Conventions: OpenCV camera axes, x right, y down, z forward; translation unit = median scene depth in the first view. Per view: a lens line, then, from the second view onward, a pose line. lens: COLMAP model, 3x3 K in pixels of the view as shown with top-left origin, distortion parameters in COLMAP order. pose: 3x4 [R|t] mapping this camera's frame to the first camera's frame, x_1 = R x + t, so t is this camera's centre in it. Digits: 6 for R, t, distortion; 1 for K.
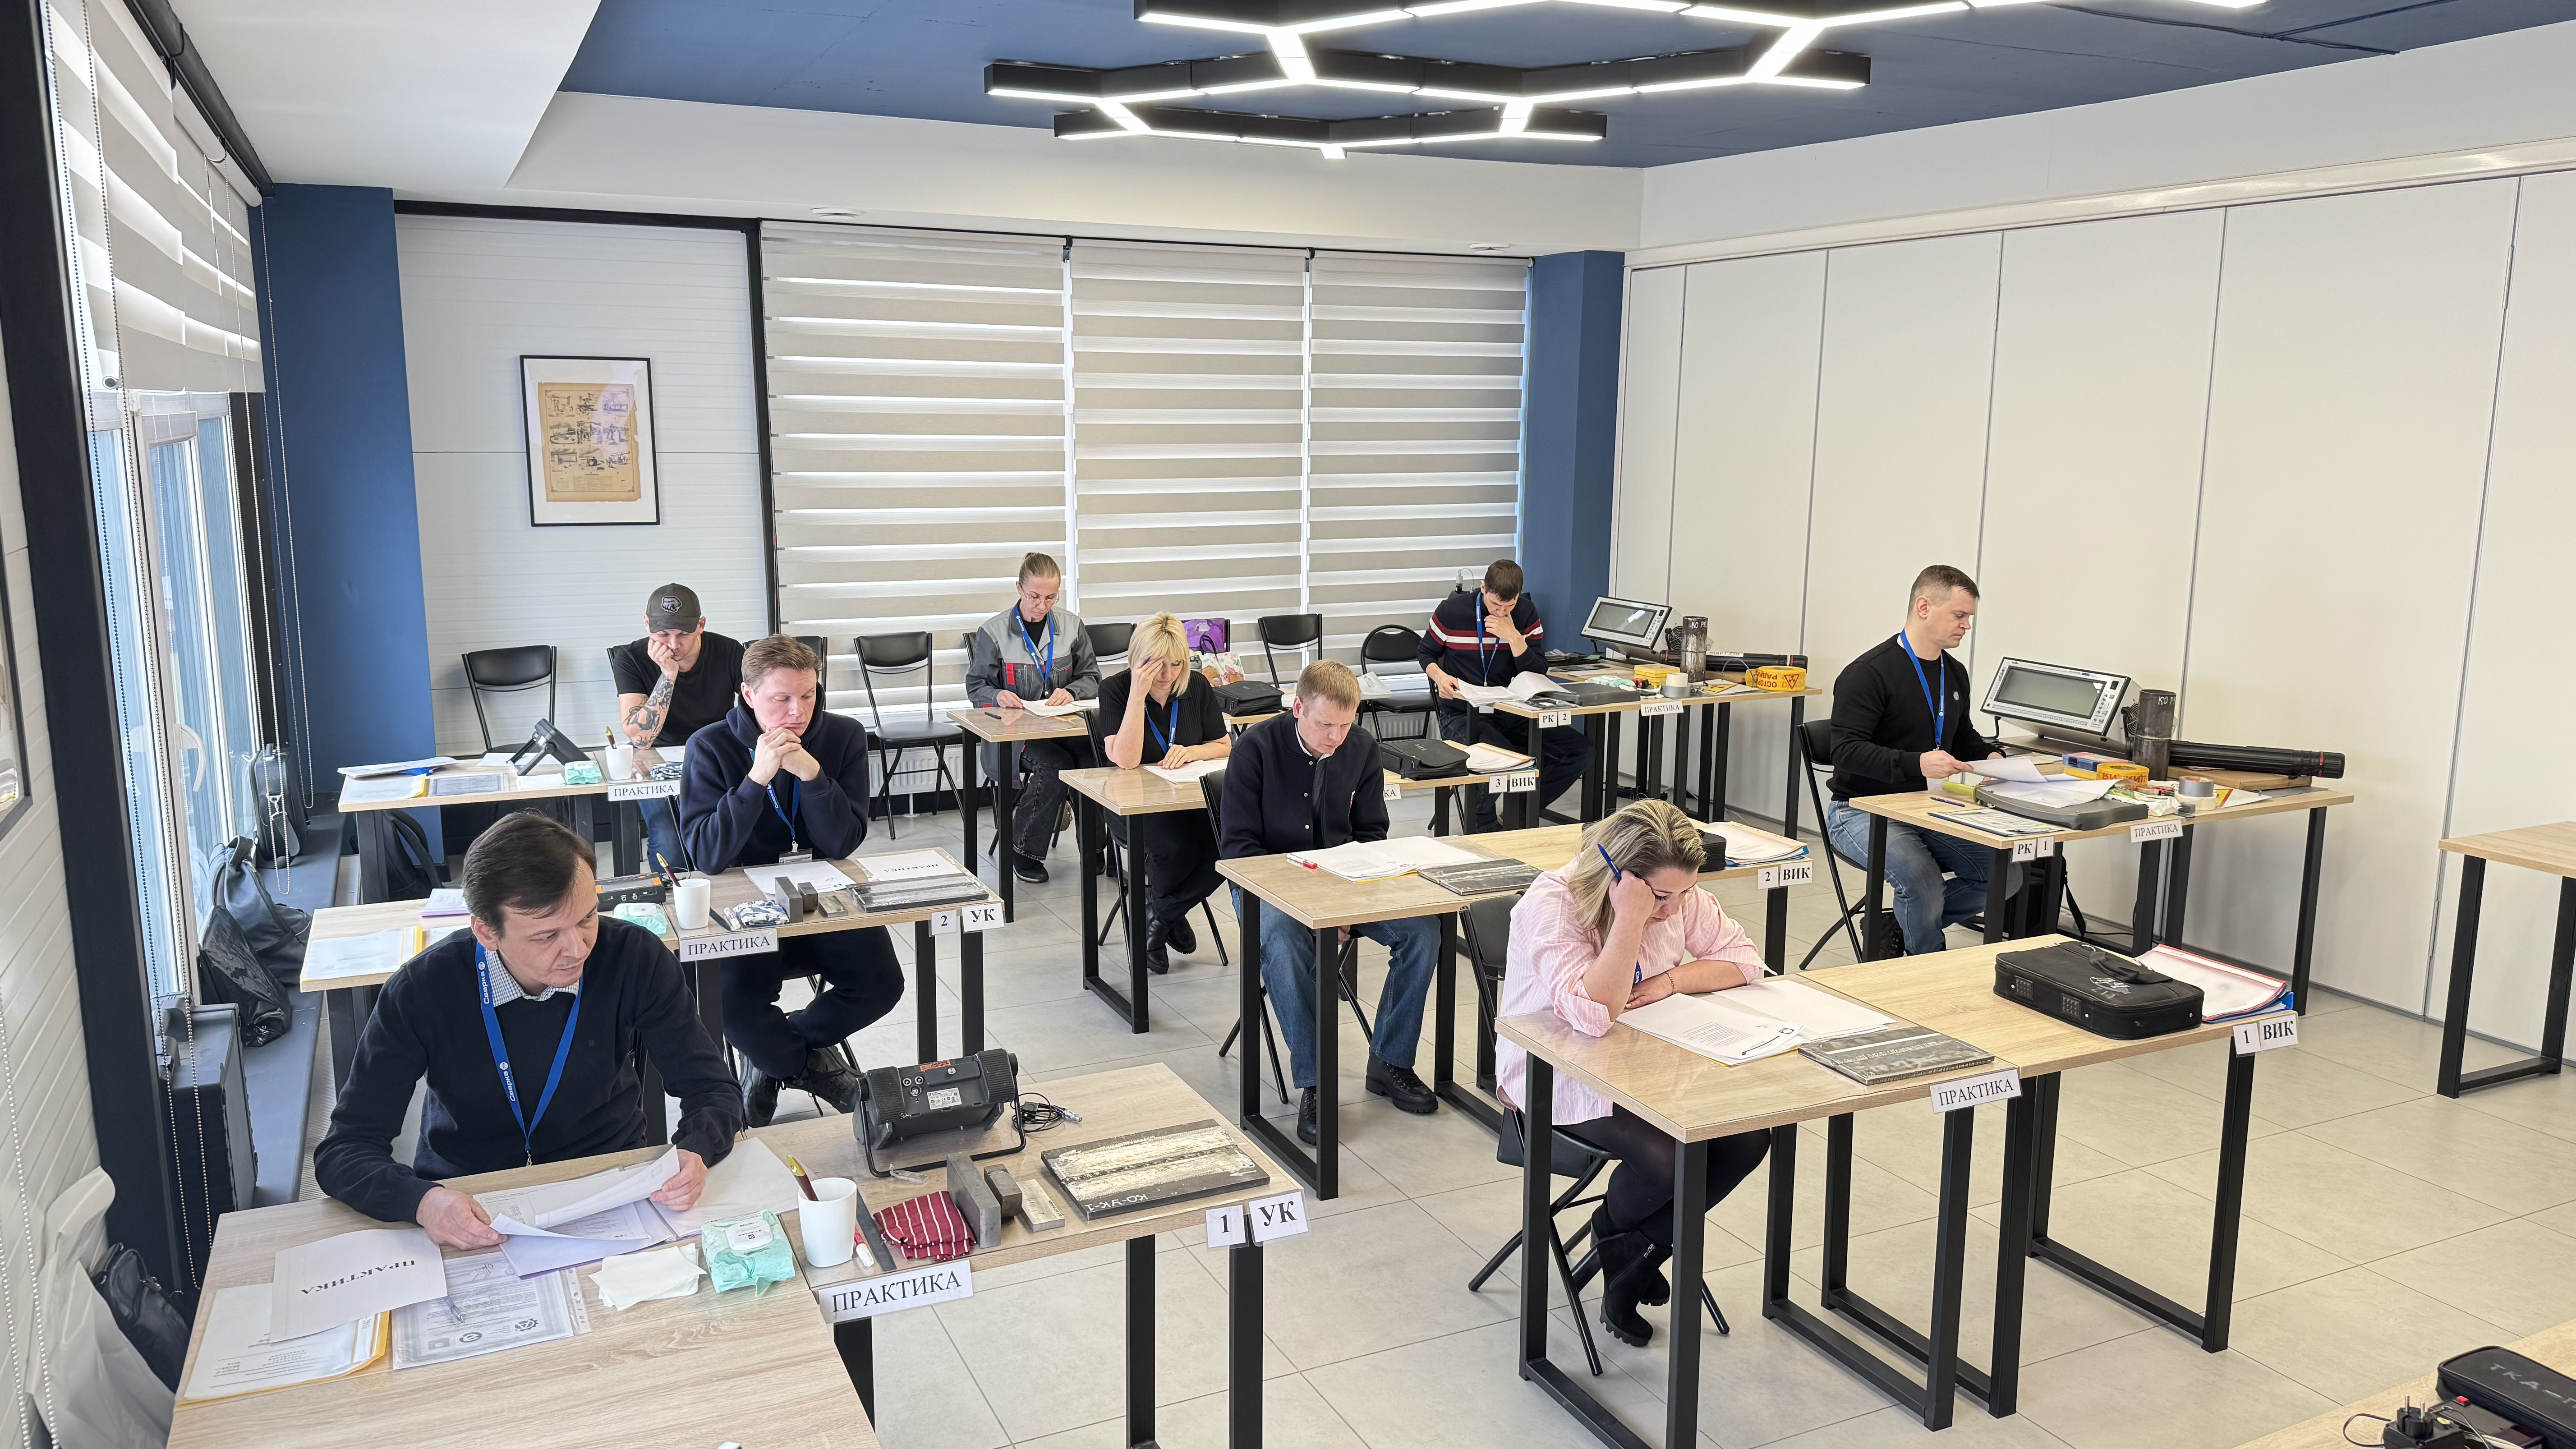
lens RADIAL K [[1830.5, 0, 1284.8], [0, 1830.5, 718.4], [0, 0, 1]] dist [0.035127, -0.029285]
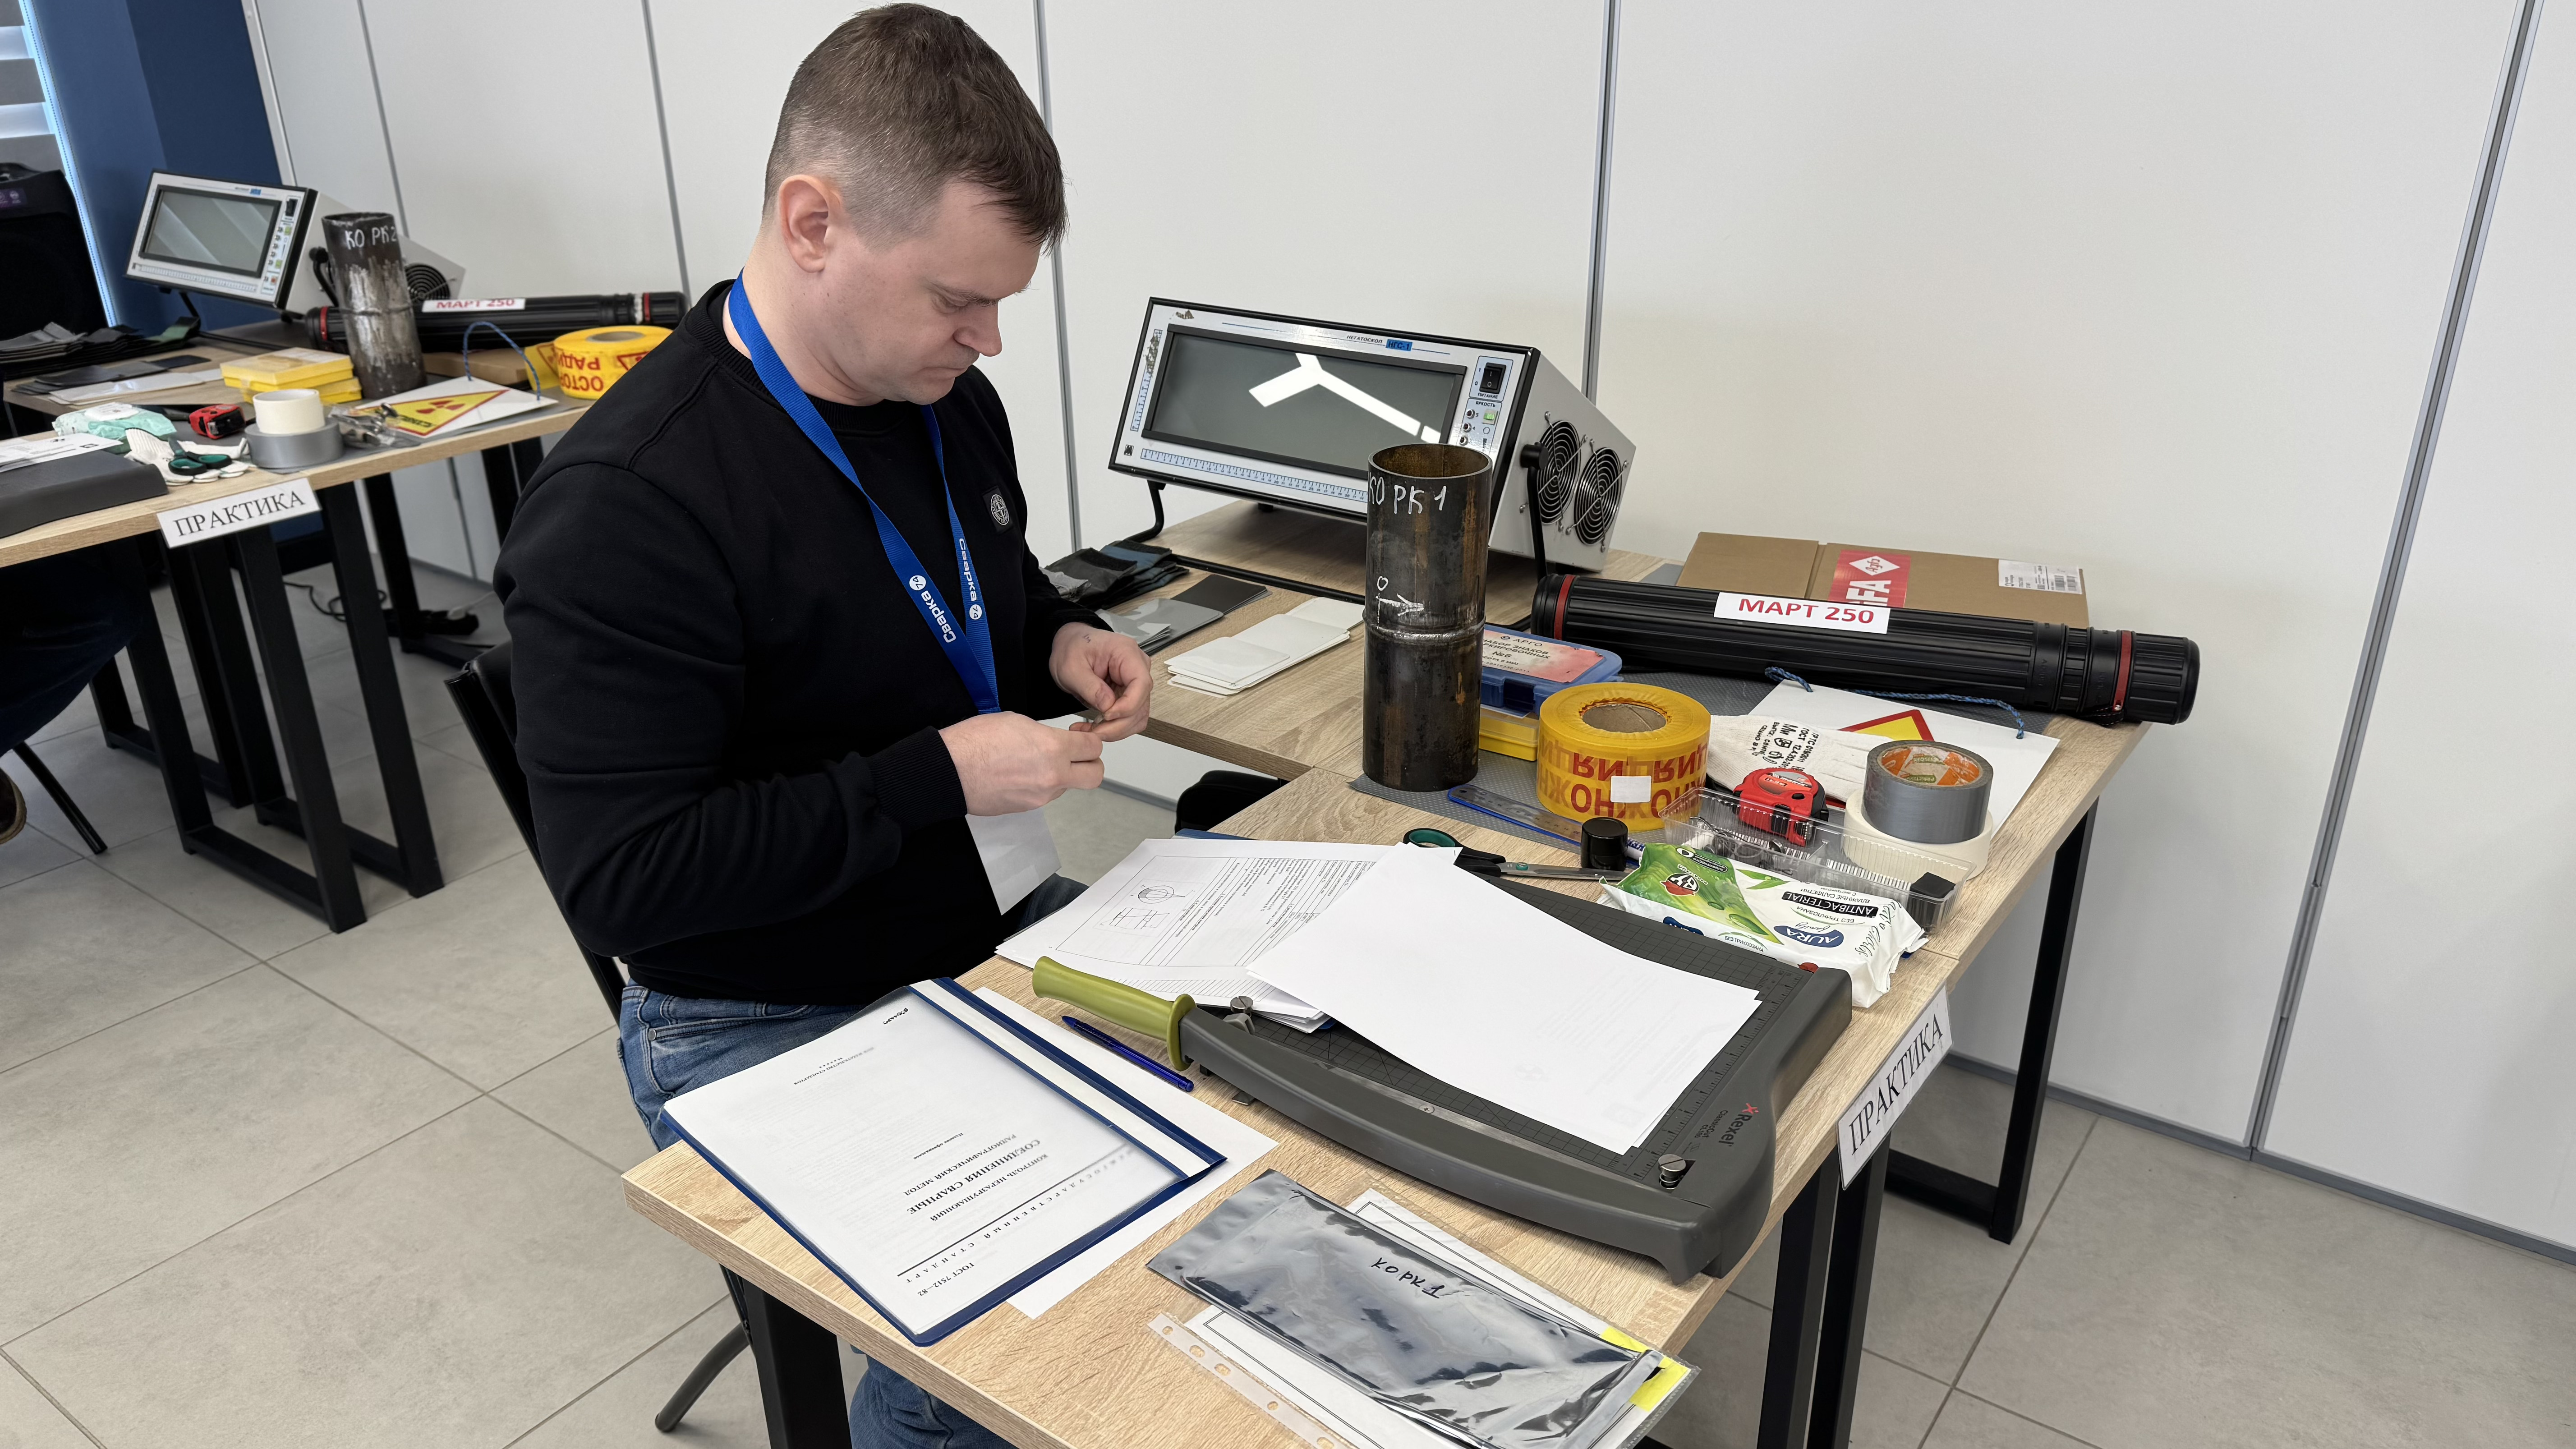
lens RADIAL K [[1830.5, 0, 1297.3], [0, 1830.5, 720.1], [0, 0, 1]] dist [0.035127, -0.029285]
pose [[0.886045, -0.198201, 0.419095, 0.225224], [0.092818, 0.961541, 0.258504, -0.037478], [-0.454212, -0.190147, 0.870365, 0.592795]]
